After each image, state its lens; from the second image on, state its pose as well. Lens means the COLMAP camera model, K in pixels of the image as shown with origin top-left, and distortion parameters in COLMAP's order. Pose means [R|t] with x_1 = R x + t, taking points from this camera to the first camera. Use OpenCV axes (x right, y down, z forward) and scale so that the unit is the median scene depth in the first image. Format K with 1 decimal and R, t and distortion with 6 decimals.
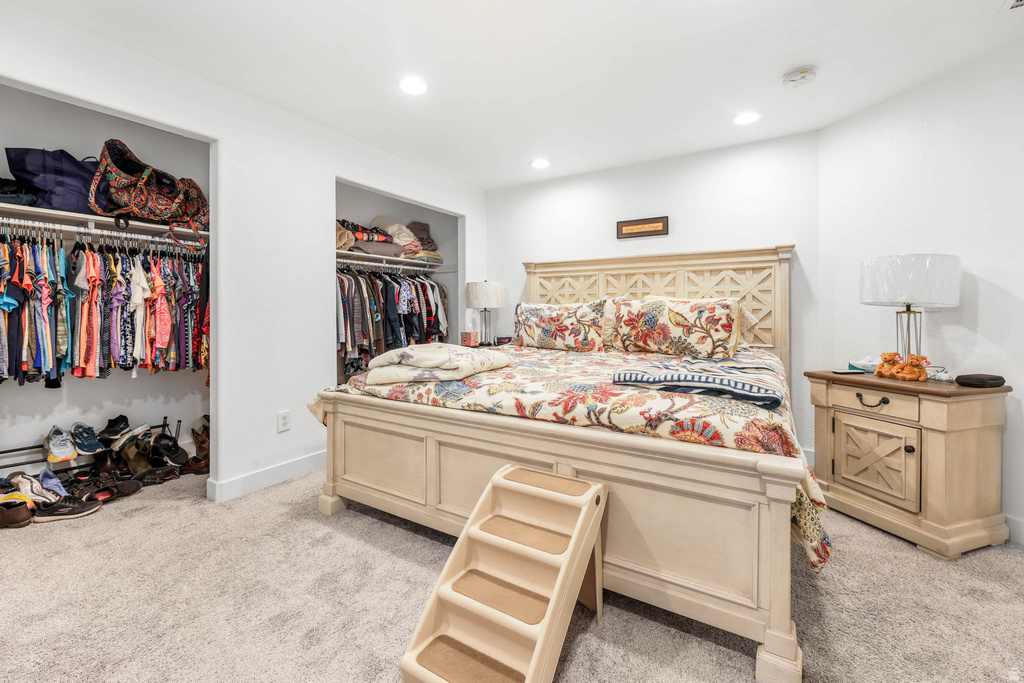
lens RADIAL K [[428.9, 0, 511.0], [0, 428.9, 312.3], [0, 0, 1]] dist [0.000614, -0.000089]
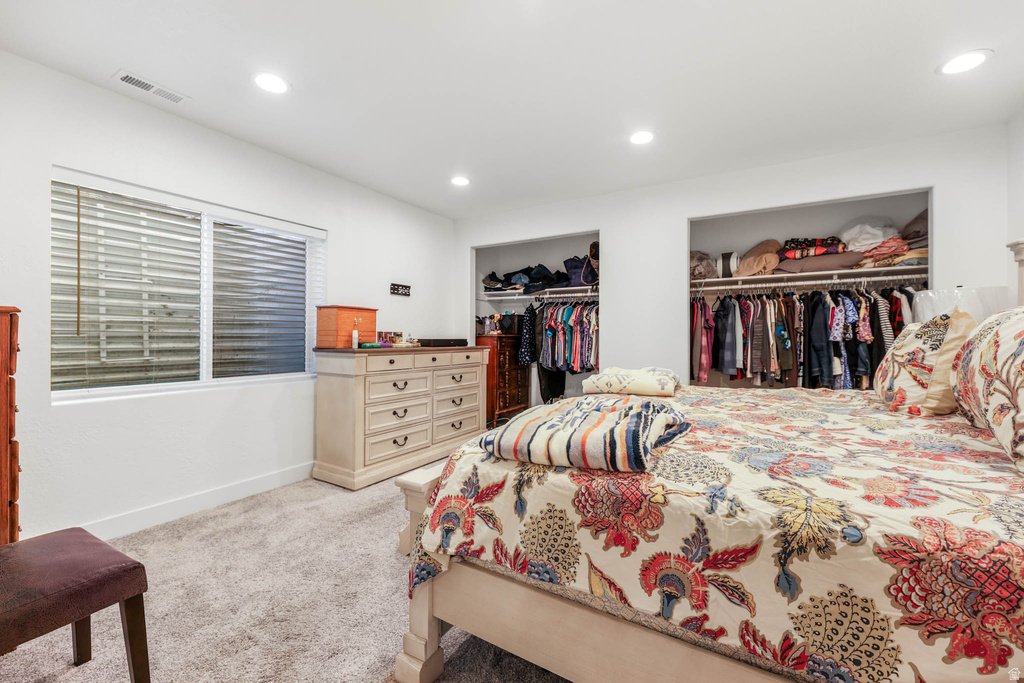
lens RADIAL K [[428.4, 0, 501.2], [0, 428.4, 330.9], [0, 0, 1]] dist [-0.001623, -0.000948]
pose [[-0.010371, -0.015253, -0.999830, 0.568579], [-0.005735, 0.999868, -0.015194, 0.000459], [0.999930, 0.005577, -0.010457, 0.406476]]
